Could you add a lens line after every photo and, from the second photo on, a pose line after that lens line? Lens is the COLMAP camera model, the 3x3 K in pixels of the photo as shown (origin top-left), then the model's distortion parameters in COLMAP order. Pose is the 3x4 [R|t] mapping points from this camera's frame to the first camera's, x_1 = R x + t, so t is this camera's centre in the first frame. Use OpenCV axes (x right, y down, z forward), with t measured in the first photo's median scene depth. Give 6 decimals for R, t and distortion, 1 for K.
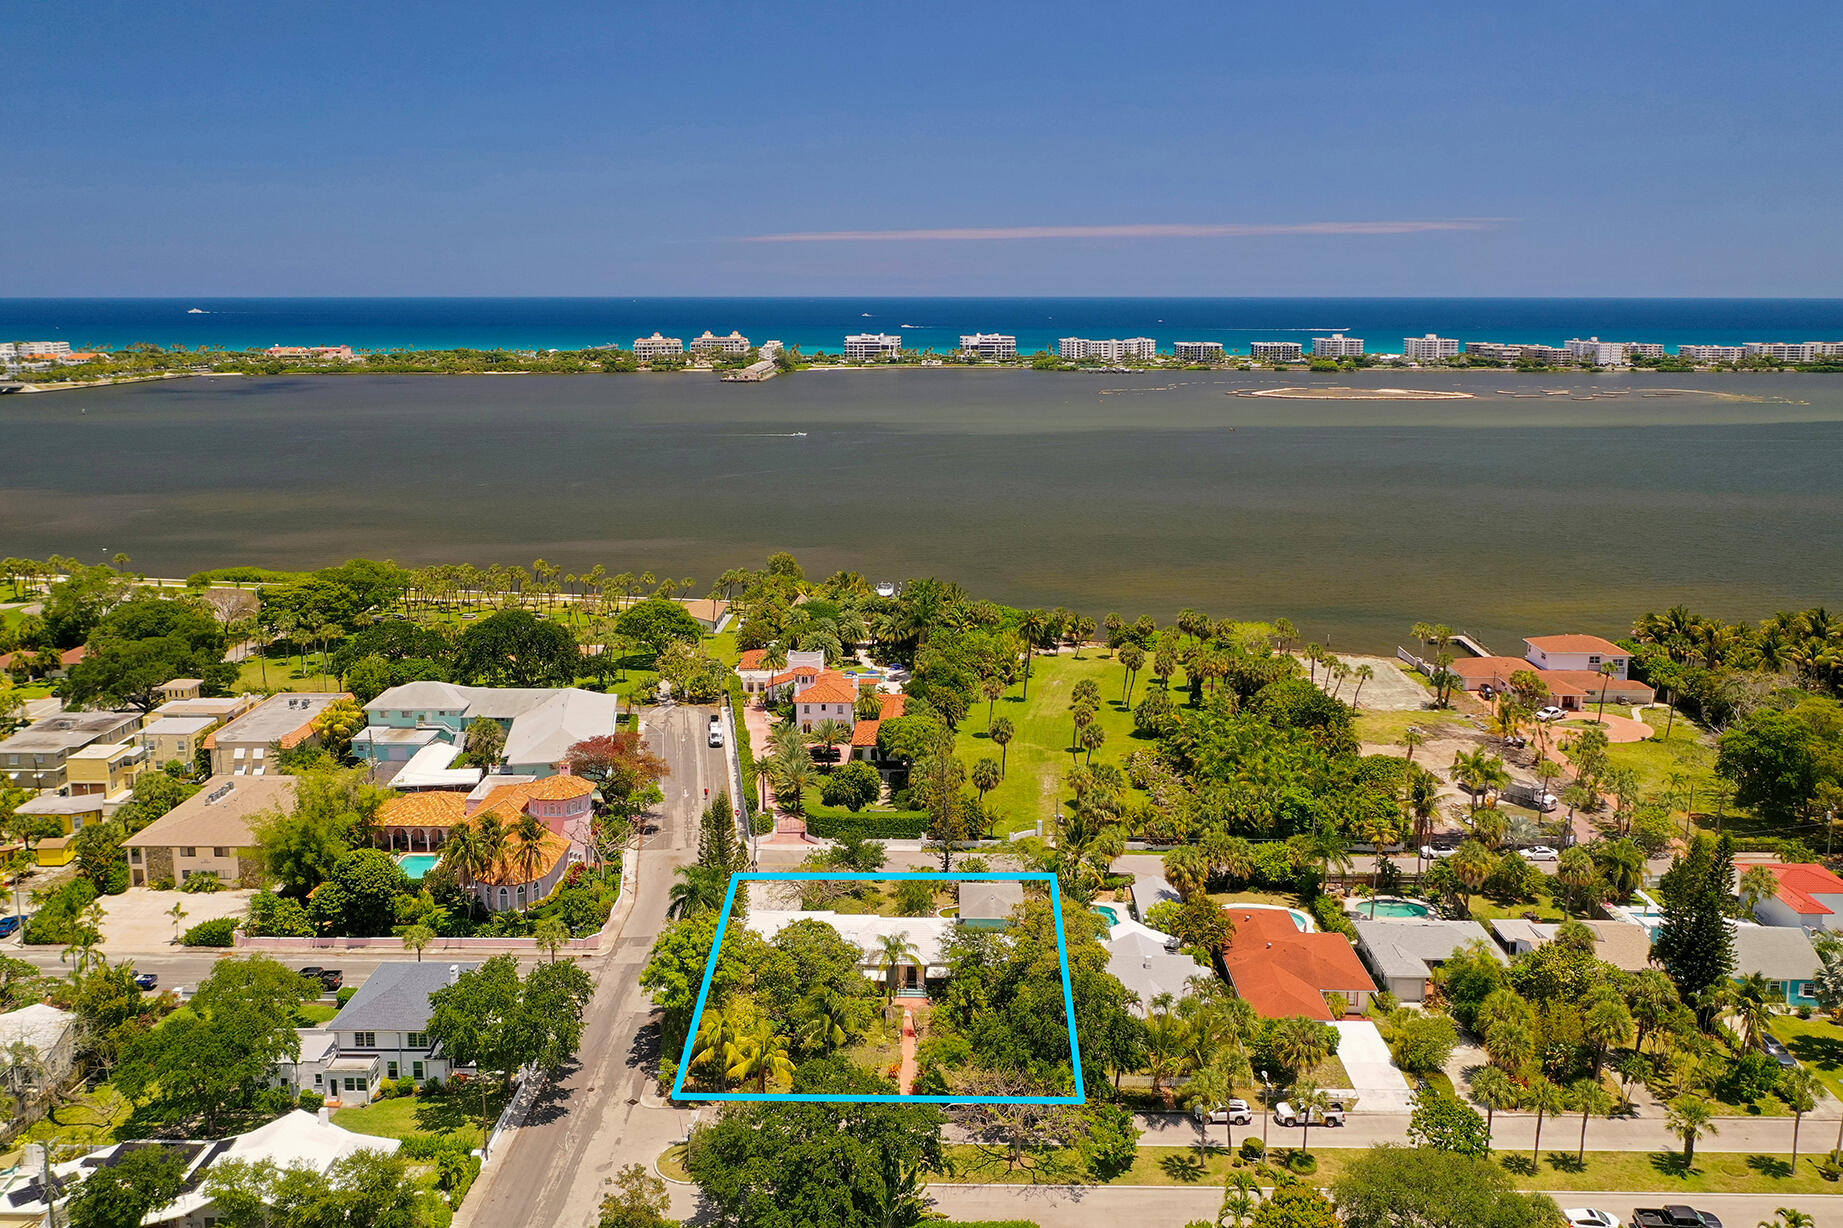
lens RADIAL K [[1482.0, 0, 921.5], [0, 1482.0, 614.0], [0, 0, 1]] dist [0.005667, 0.000892]
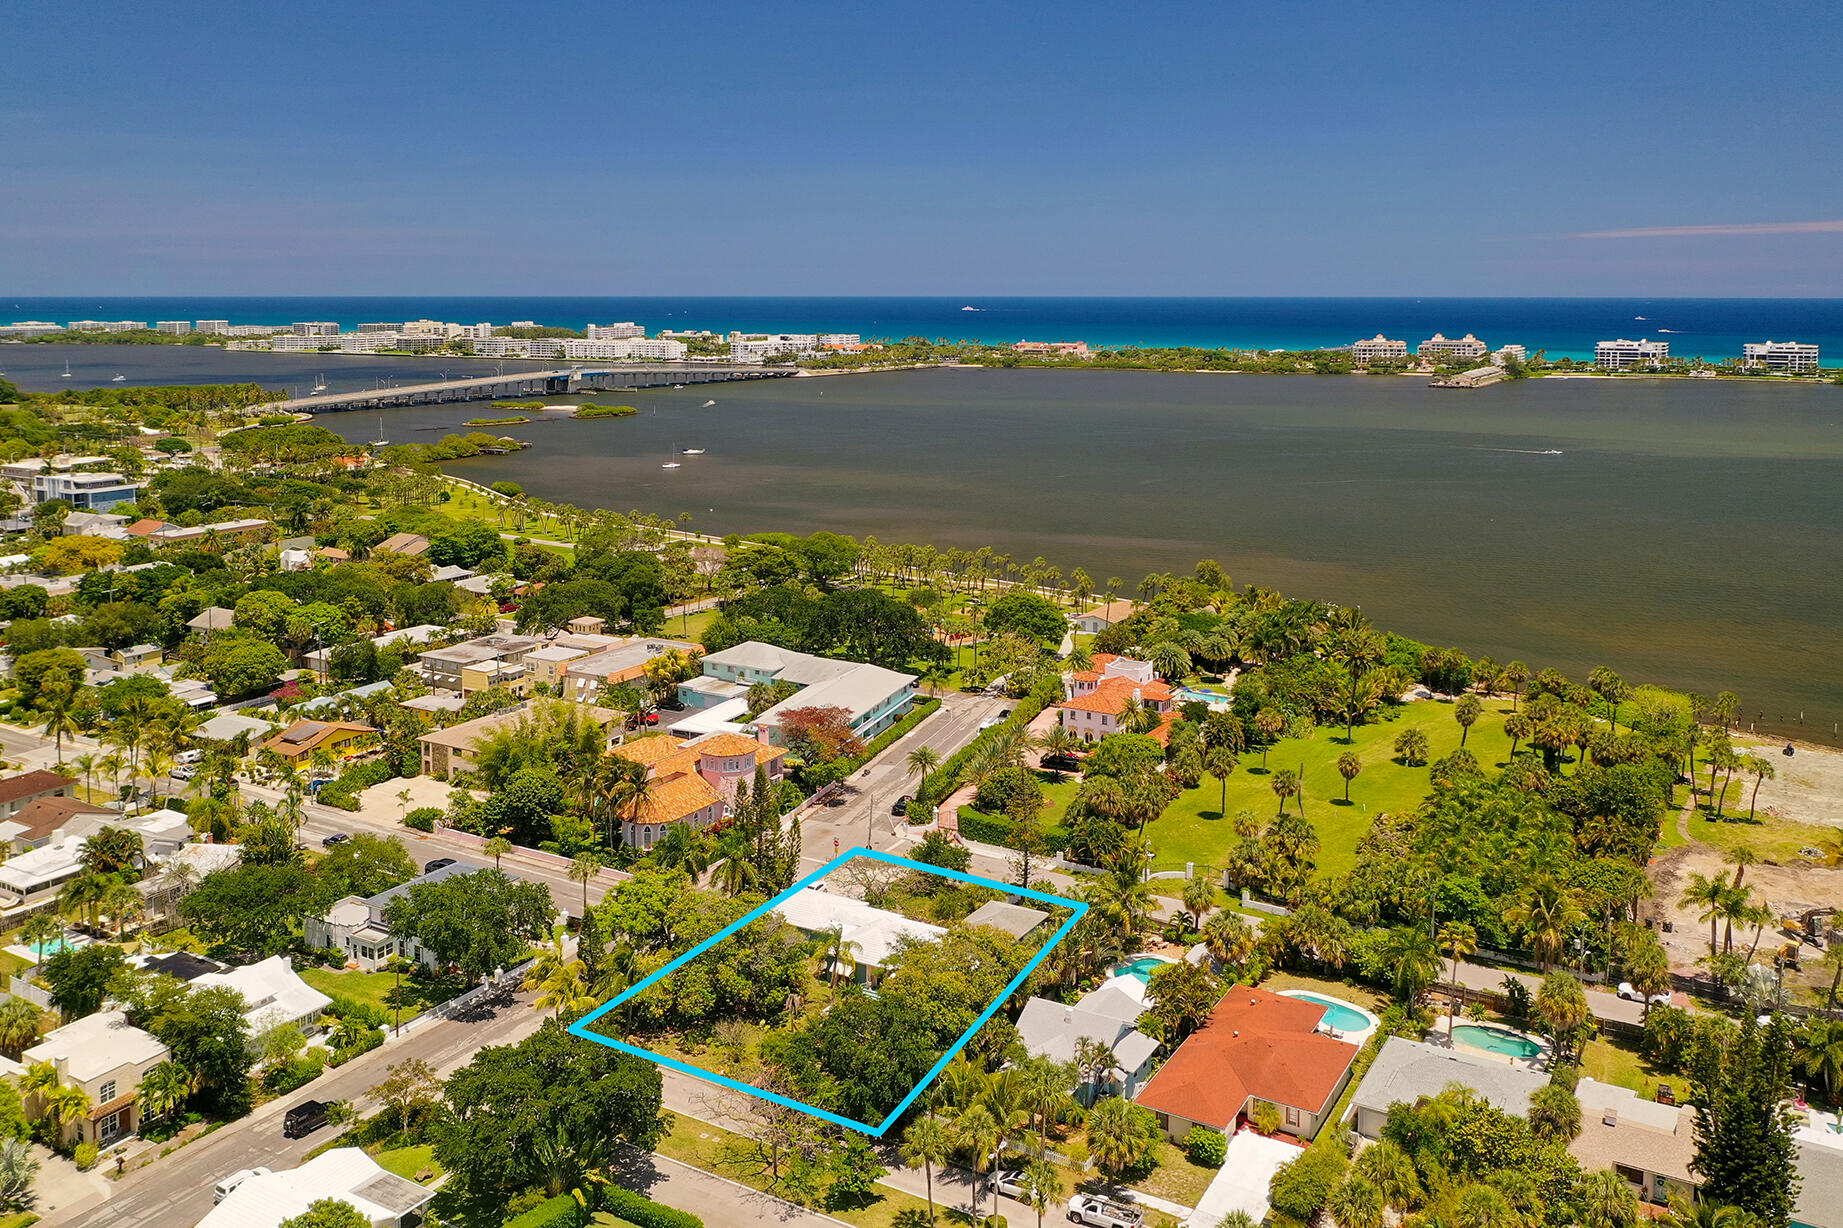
lens RADIAL K [[1530.8, 0, 921.4], [0, 1530.8, 482.5], [0, 0, 1]] dist [0.002235, 0.004133]
pose [[0.870029, 0.062829, -0.488980, 0.396533], [-0.106601, 0.992357, -0.062164, -0.017679], [0.481337, 0.106210, 0.870077, 0.076559]]
